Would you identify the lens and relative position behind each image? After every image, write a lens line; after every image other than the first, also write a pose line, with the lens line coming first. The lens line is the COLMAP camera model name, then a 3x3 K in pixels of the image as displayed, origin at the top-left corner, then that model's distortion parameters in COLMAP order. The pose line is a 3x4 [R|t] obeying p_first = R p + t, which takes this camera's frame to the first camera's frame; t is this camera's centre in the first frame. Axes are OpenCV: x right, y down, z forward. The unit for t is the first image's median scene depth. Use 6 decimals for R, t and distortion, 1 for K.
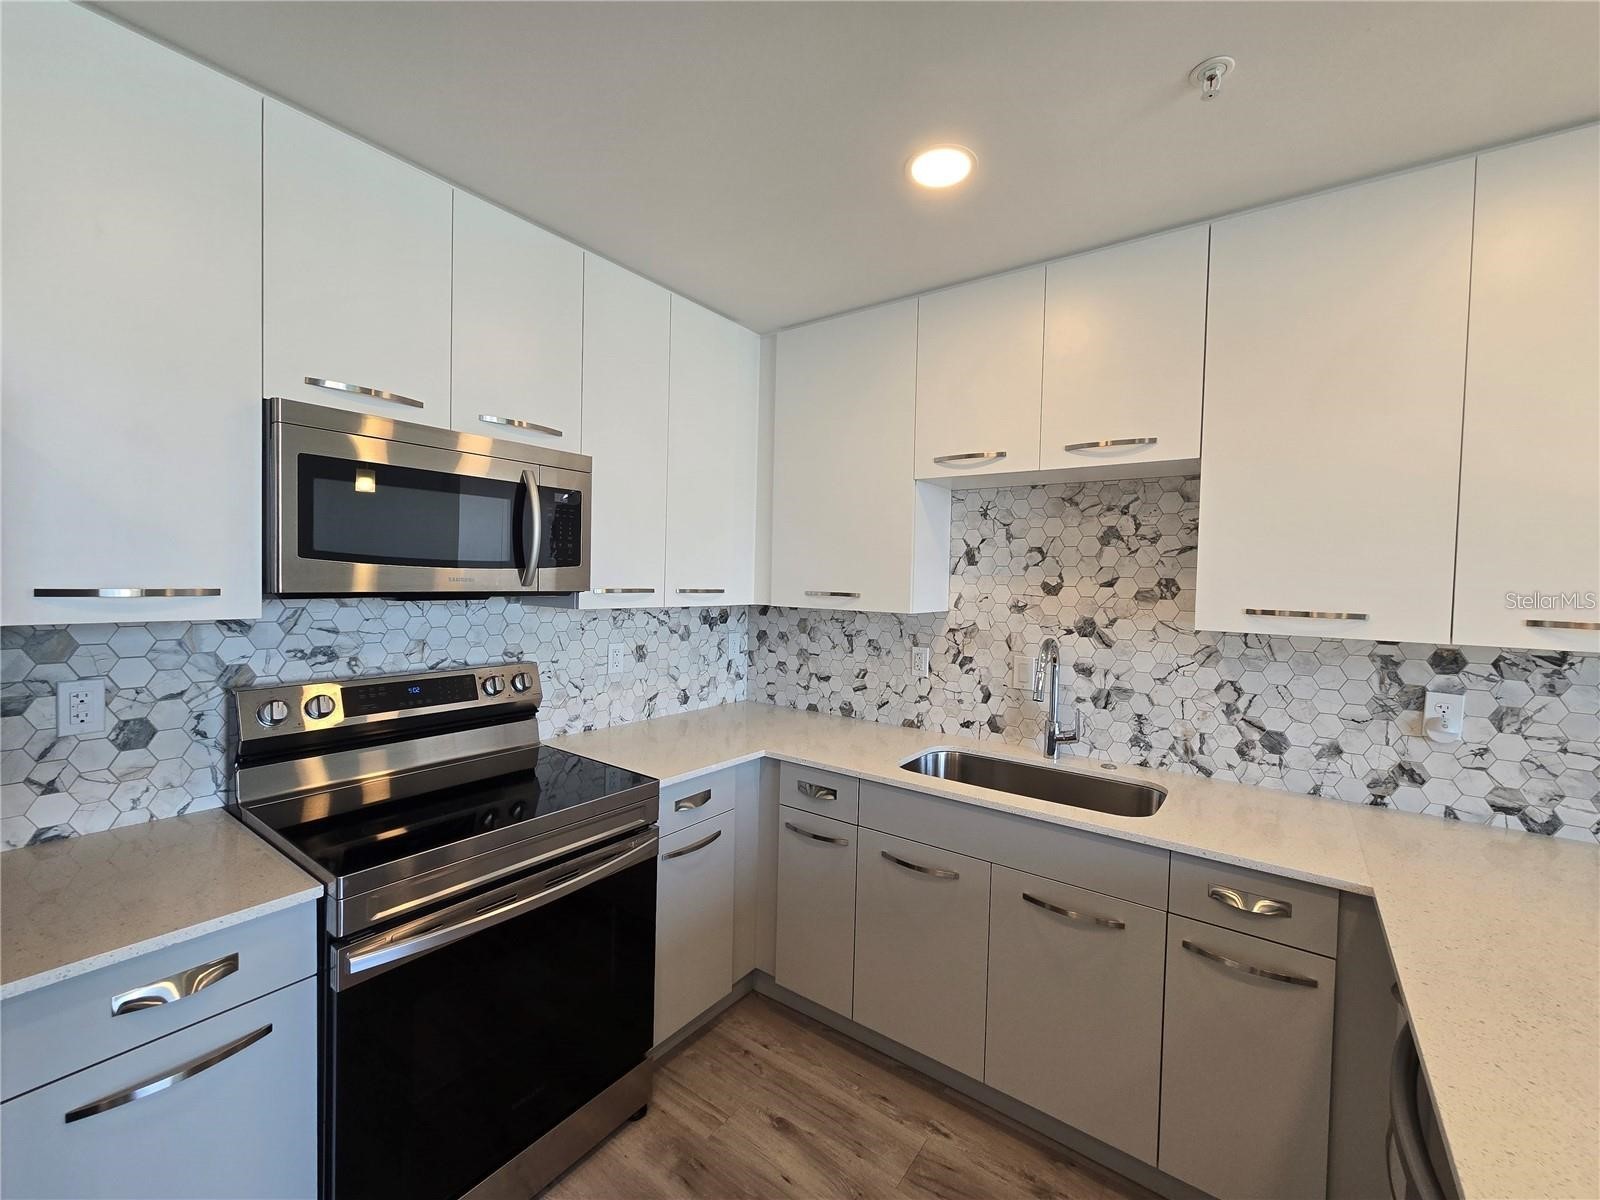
lens RADIAL K [[658.2, 0, 803.6], [0, 658.2, 599.0], [0, 0, 1]] dist [-0.000952, 0.000749]
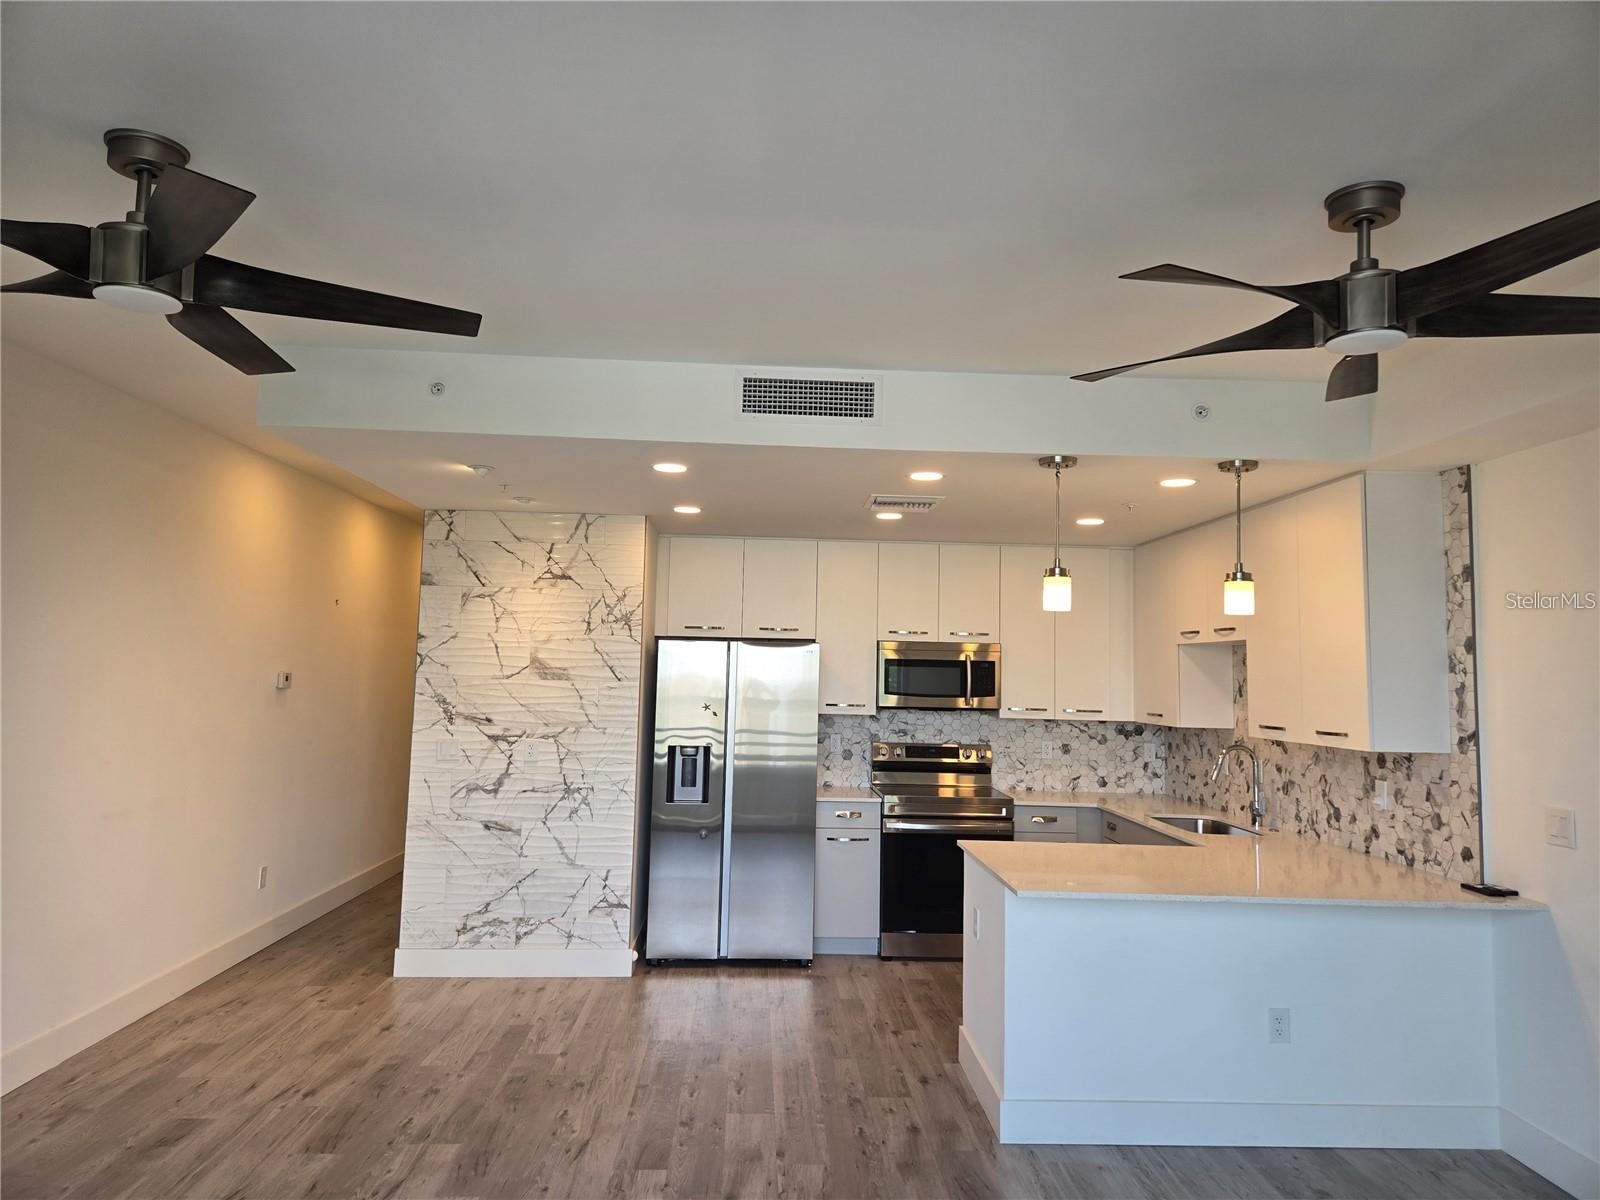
lens RADIAL K [[1055.2, 0, 804.5], [0, 1055.2, 588.1], [0, 0, 1]] dist [0.052340, -0.040390]
pose [[0.625555, -0.072958, -0.776762, 1.899381], [-0.033438, 0.992196, -0.120121, 0.031400], [0.779464, 0.101116, 0.618233, -1.574686]]
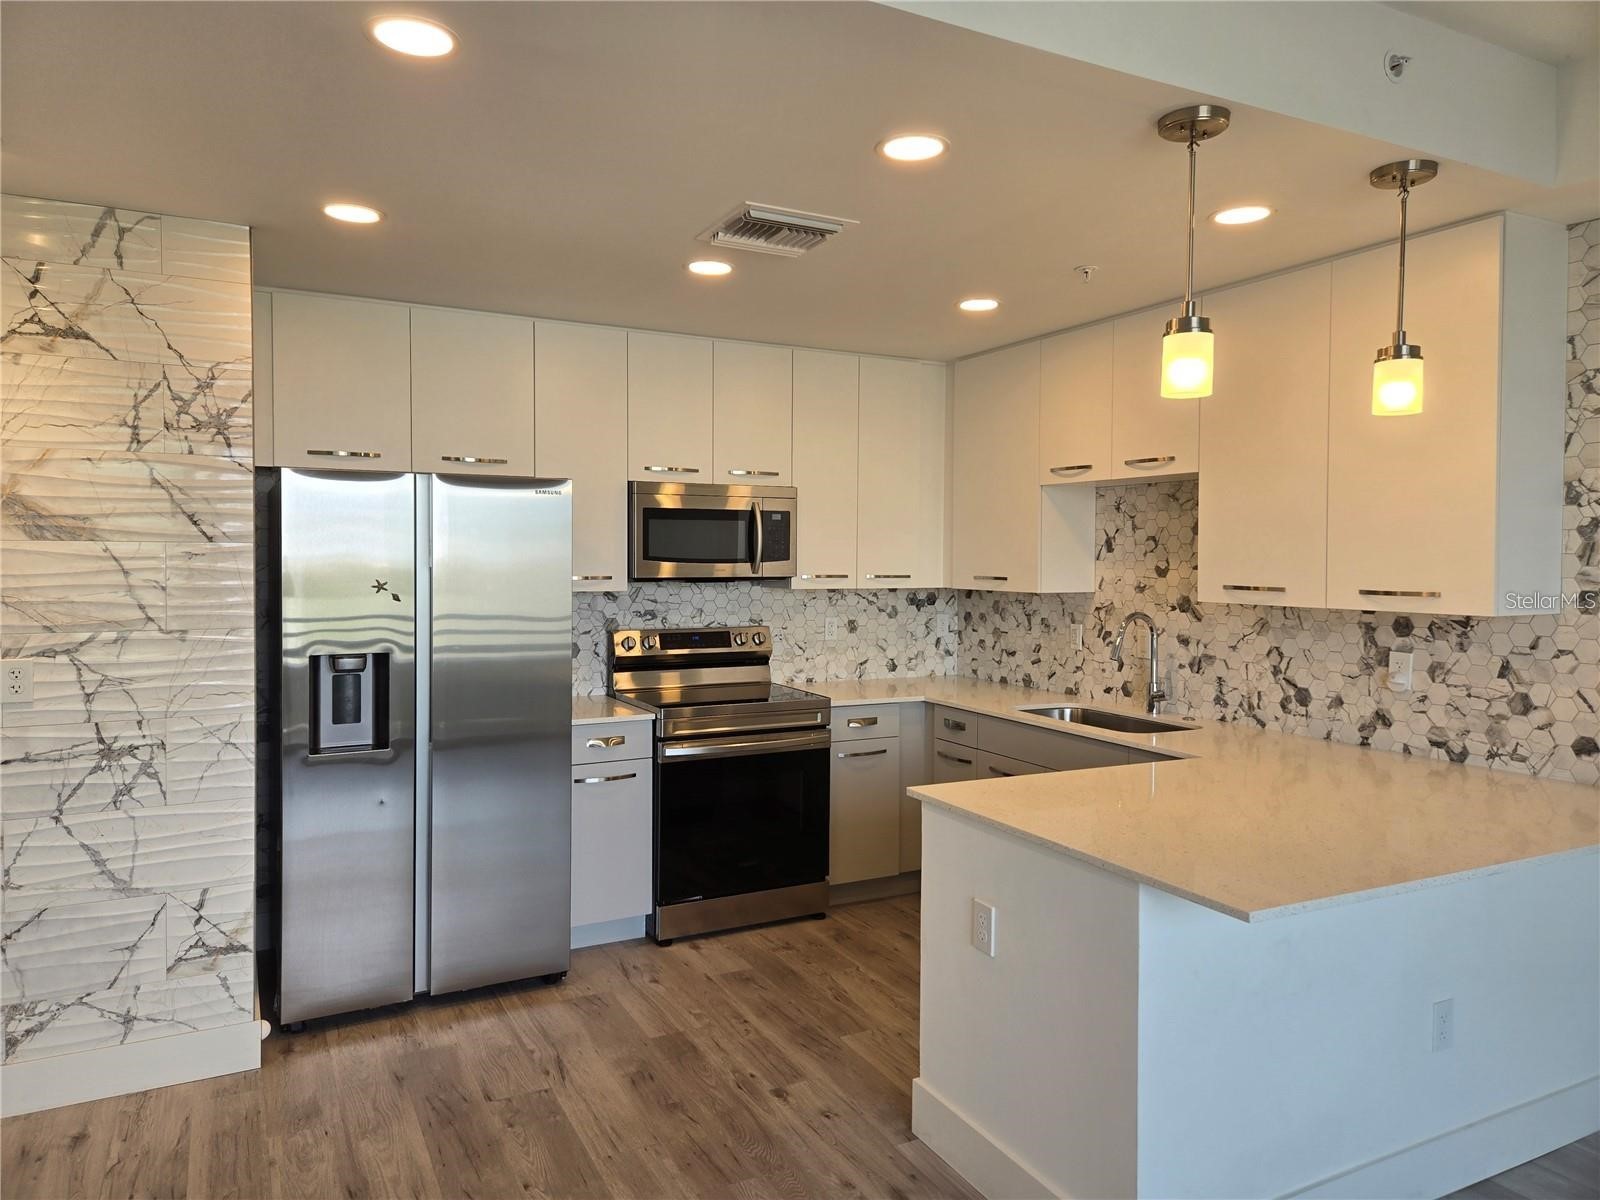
lens RADIAL K [[1055.2, 0, 793.2], [0, 1055.2, 586.1], [0, 0, 1]] dist [0.052340, -0.040390]
pose [[0.894492, -0.004654, -0.447059, 0.742944], [0.000452, 0.999955, -0.009506, 0.032378], [0.447083, 0.008300, 0.894454, -1.152609]]
